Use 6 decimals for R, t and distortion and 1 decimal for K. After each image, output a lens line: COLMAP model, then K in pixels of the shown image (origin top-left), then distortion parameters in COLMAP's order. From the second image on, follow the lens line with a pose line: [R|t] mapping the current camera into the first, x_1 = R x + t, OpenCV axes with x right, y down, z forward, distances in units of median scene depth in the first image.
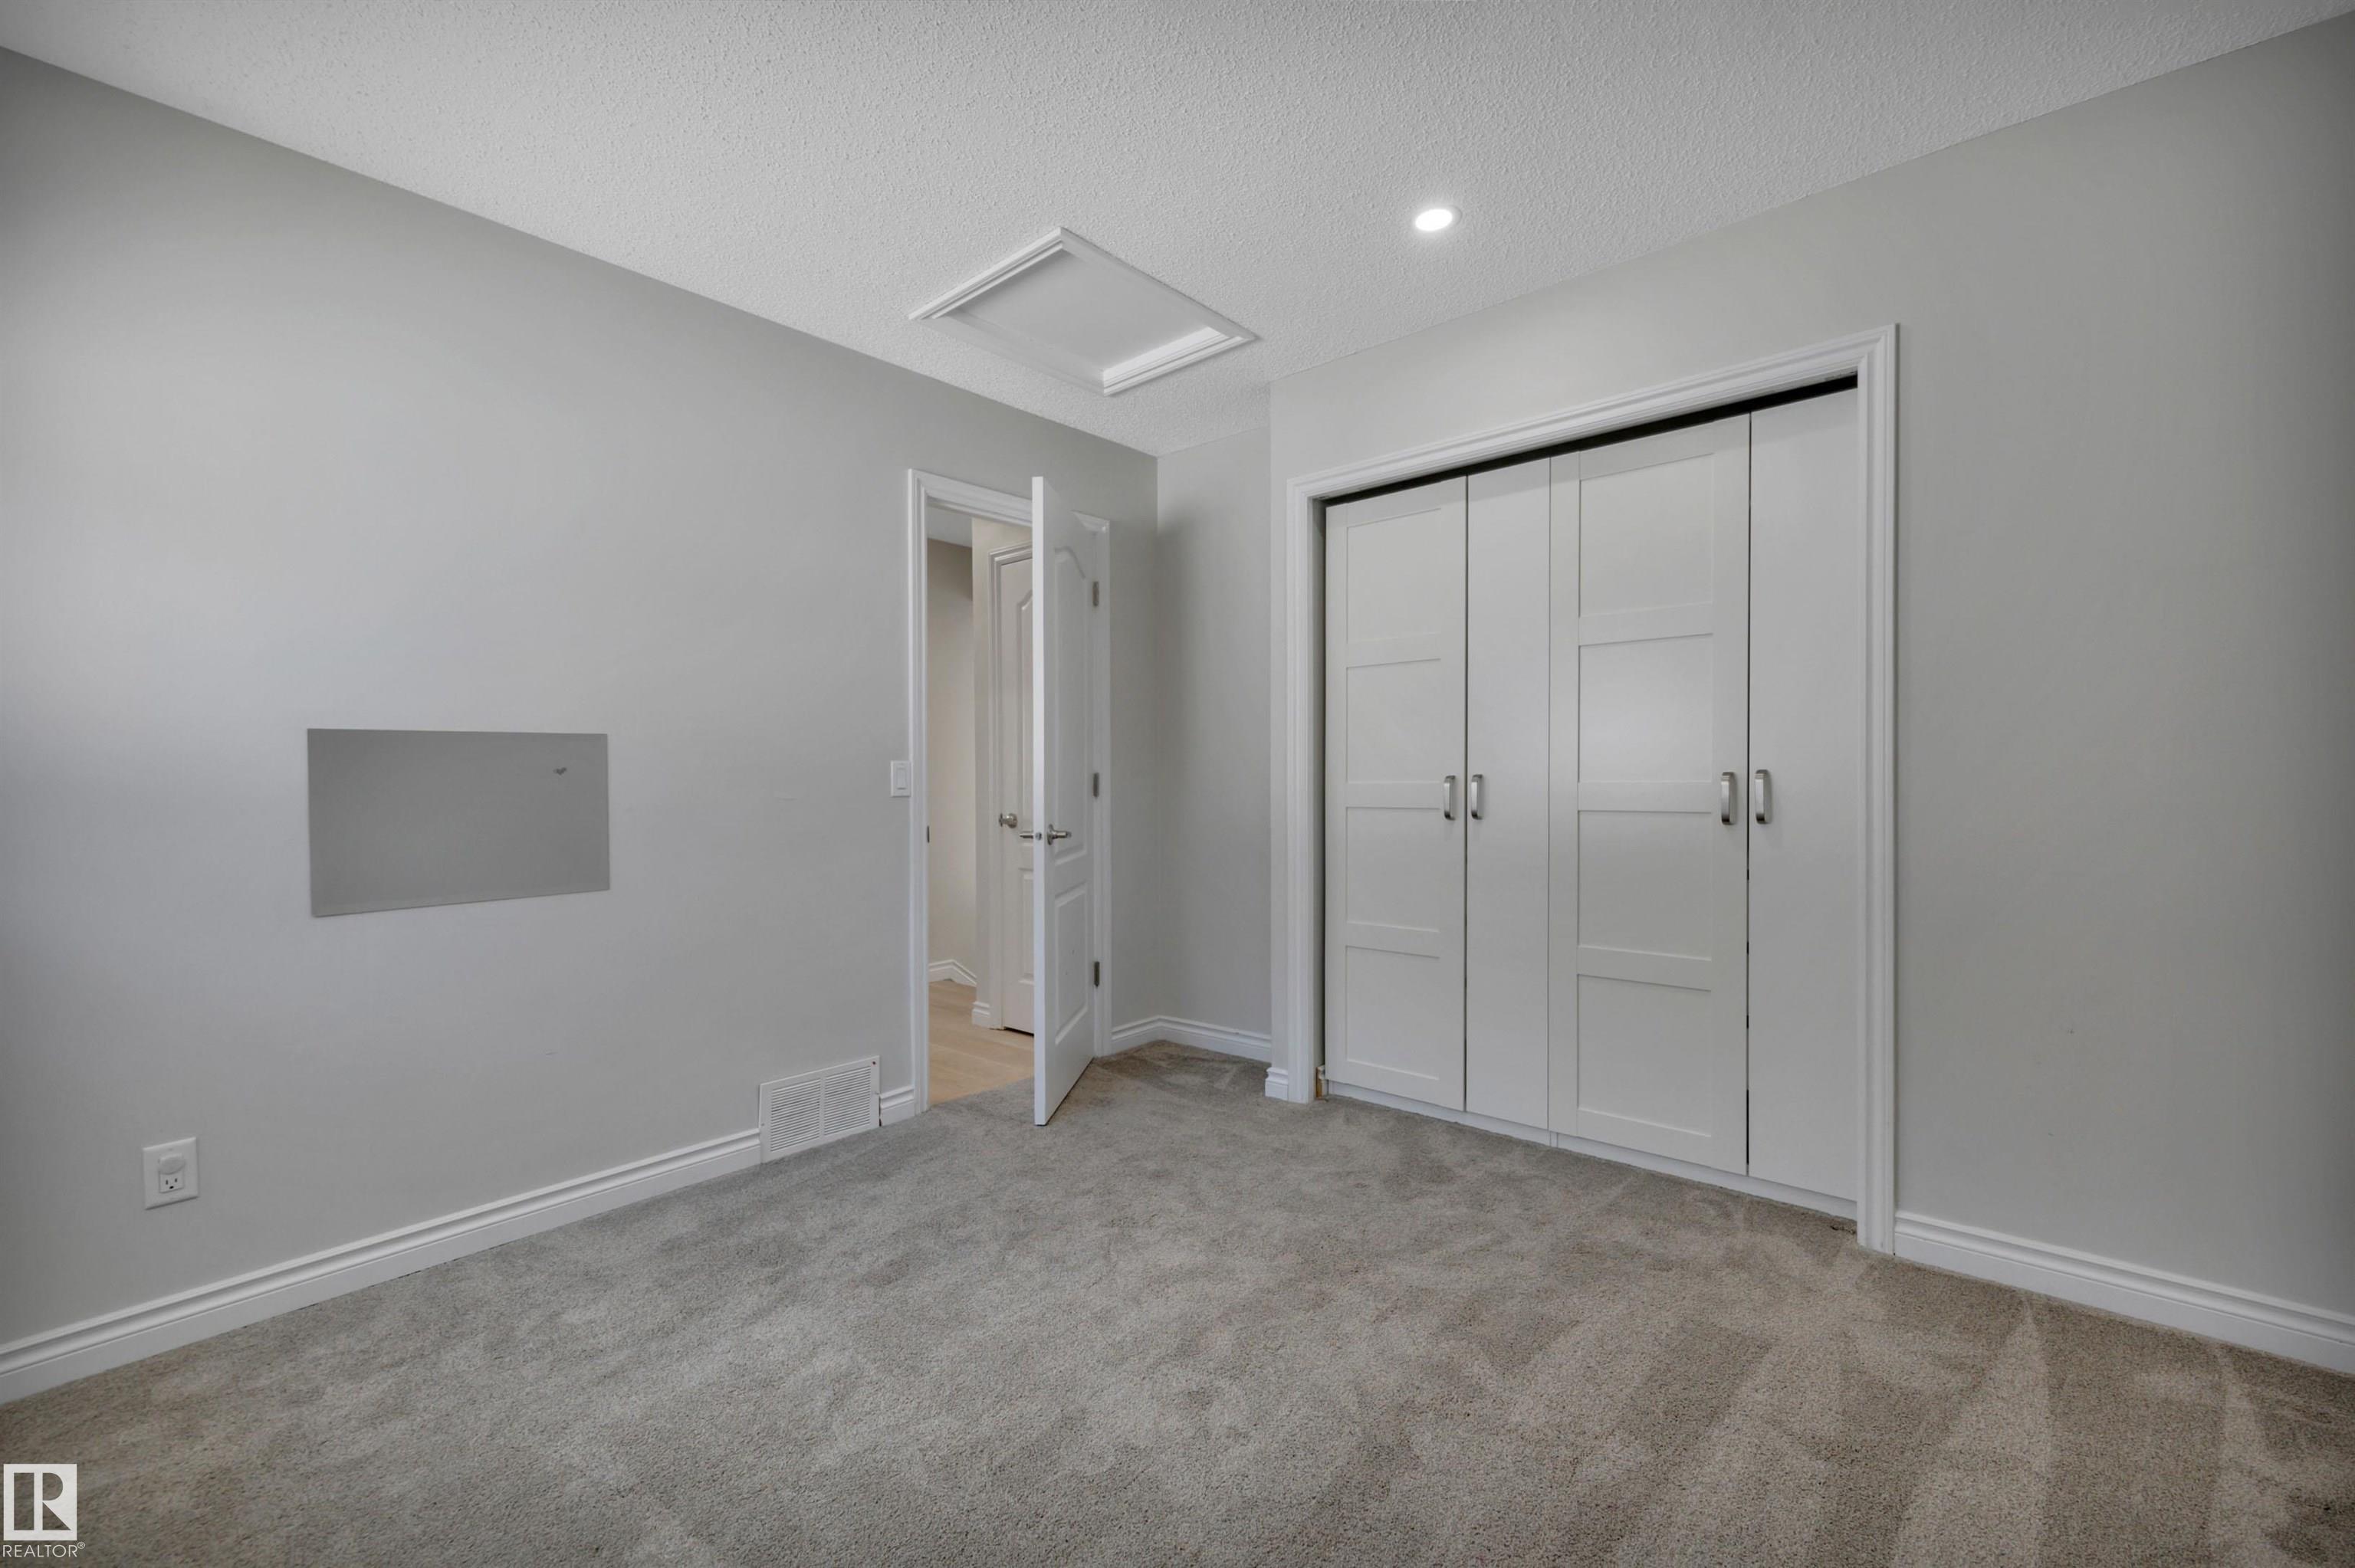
lens RADIAL K [[965.5, 0, 1182.2], [0, 965.5, 788.3], [0, 0, 1]] dist [-0.001729, 0.000031]
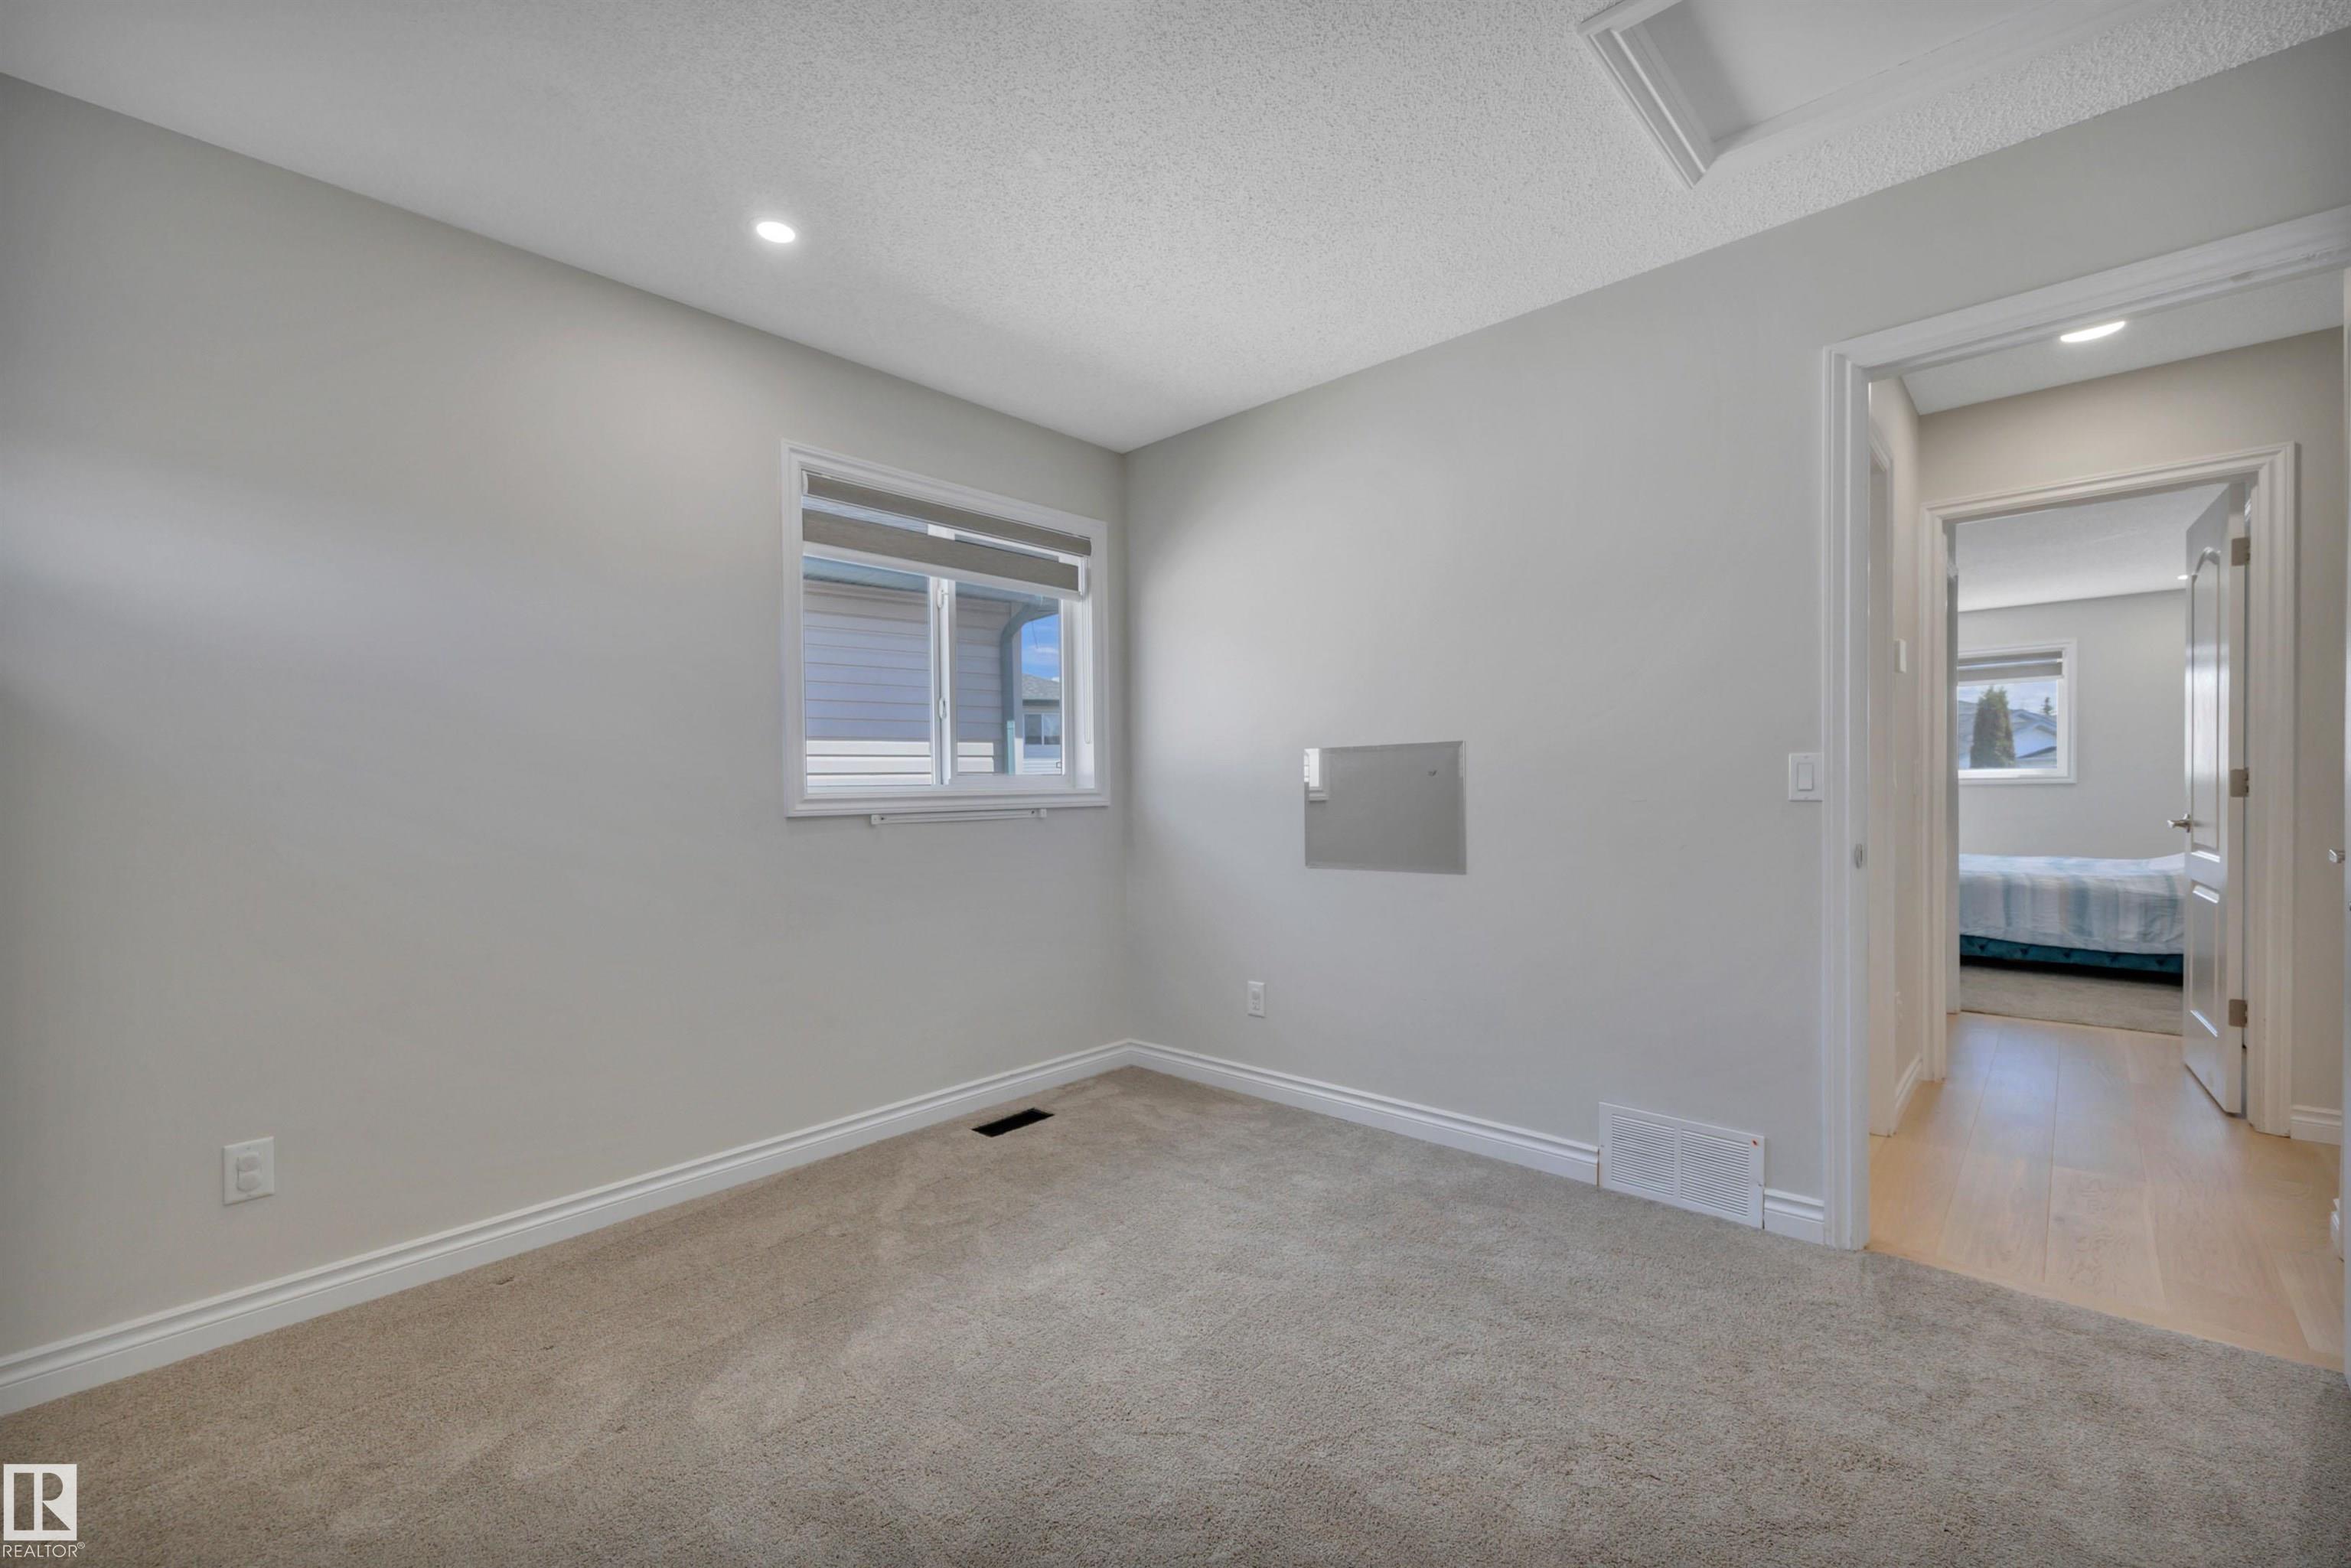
lens RADIAL K [[964.0, 0, 1185.3], [0, 964.0, 781.0], [0, 0, 1]] dist [-0.001729, 0.000031]
pose [[-0.022900, 0.002614, -0.999734, 0.542655], [-0.001329, 0.999996, 0.002645, -0.009472], [0.999737, 0.001389, -0.022896, 0.651959]]
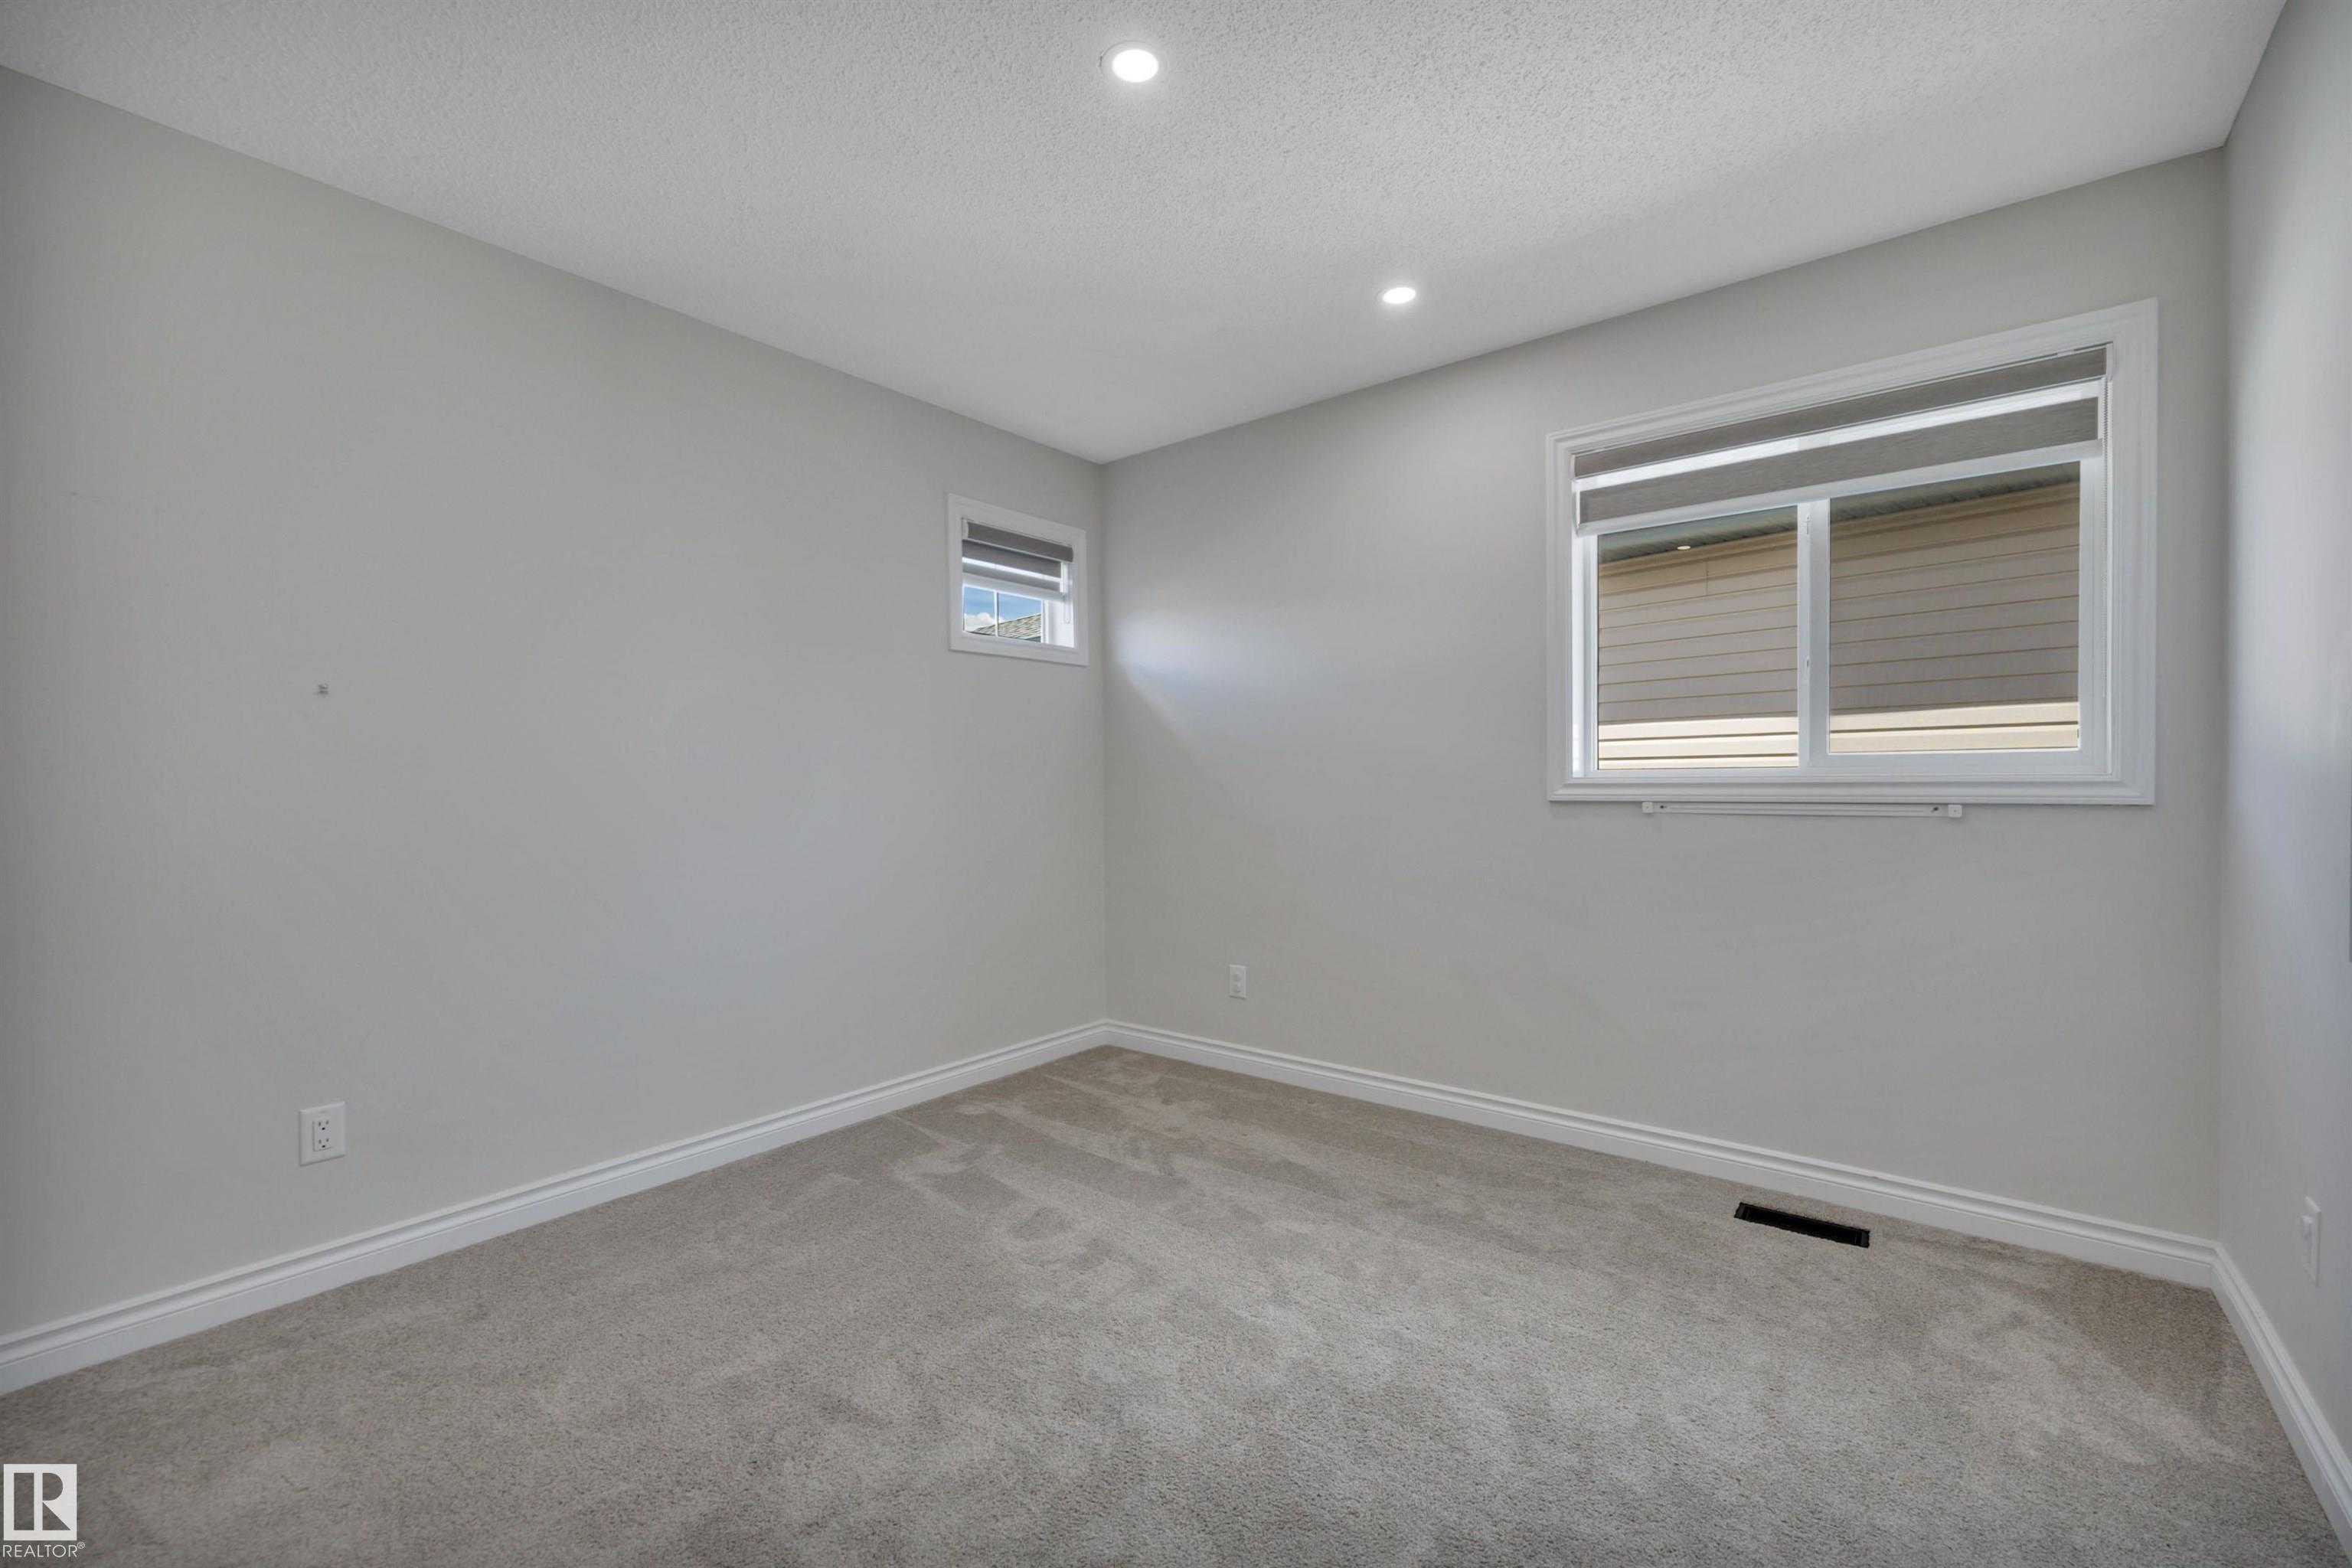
lens RADIAL K [[964.4, 0, 1180.8], [0, 964.4, 788.2], [0, 0, 1]] dist [-0.001729, 0.000031]
pose [[-0.998947, 0.004765, -0.045638, -0.045613], [0.004201, 0.999914, 0.012443, 0.003912], [0.045693, 0.012238, -0.998881, 1.270816]]
